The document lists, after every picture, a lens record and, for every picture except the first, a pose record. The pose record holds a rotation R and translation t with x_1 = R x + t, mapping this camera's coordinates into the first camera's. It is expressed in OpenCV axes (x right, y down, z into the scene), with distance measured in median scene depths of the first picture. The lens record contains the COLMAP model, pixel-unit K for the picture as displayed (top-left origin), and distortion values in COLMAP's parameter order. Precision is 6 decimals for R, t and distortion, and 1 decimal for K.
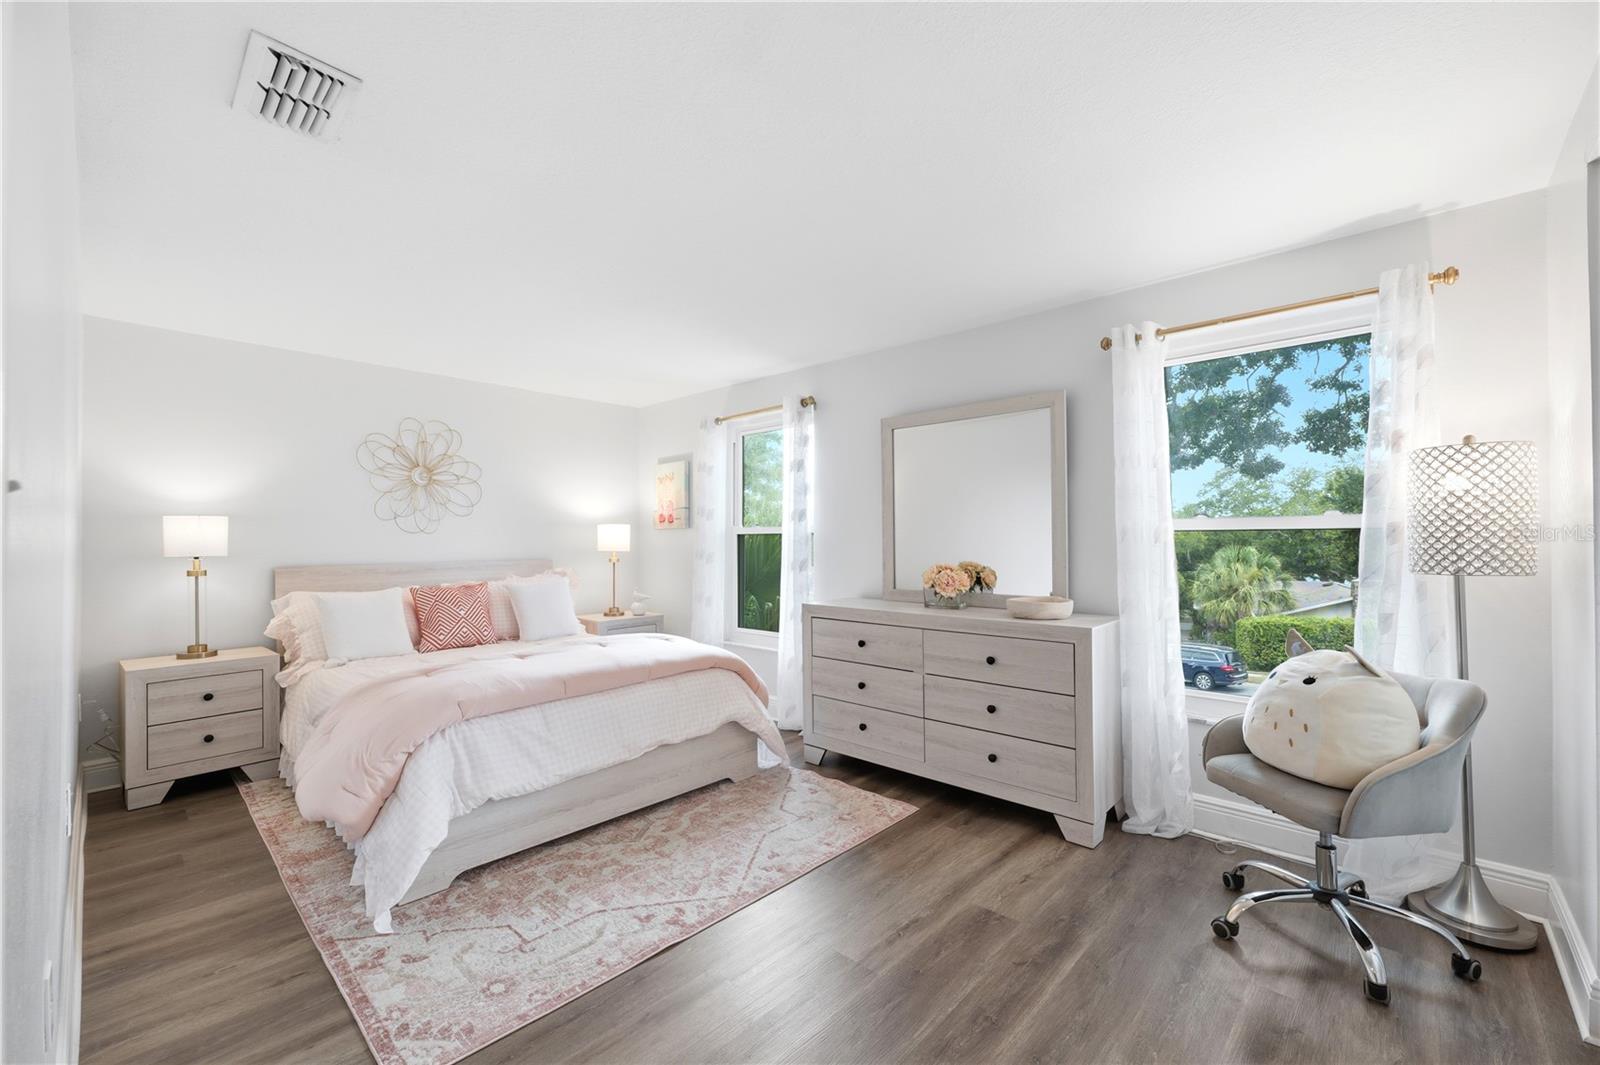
lens RADIAL K [[650.6, 0, 801.6], [0, 650.6, 534.5], [0, 0, 1]] dist [0.000088, 0.000149]
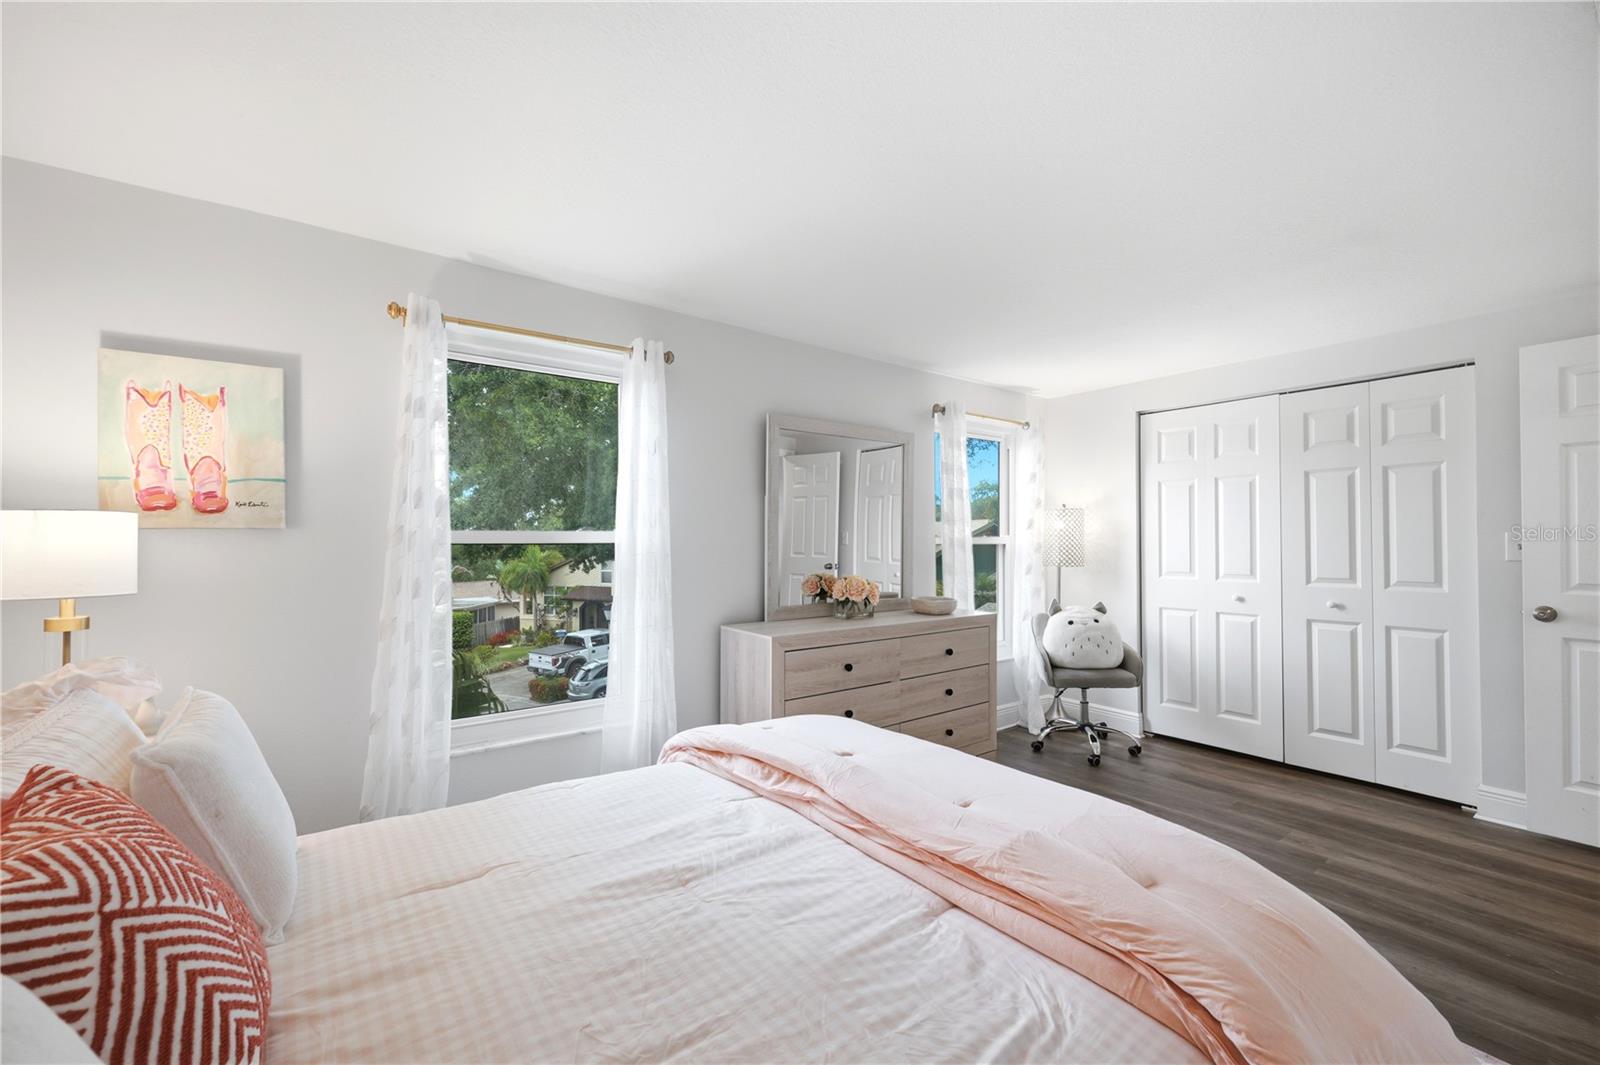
lens RADIAL K [[650.6, 0, 801.6], [0, 650.6, 534.5], [0, 0, 1]] dist [0.000088, 0.000149]
pose [[0.181099, 0.020122, 0.983259, -0.610906], [-0.005783, 0.999795, -0.019395, 0.000521], [-0.983448, -0.002173, 0.181178, 0.676501]]
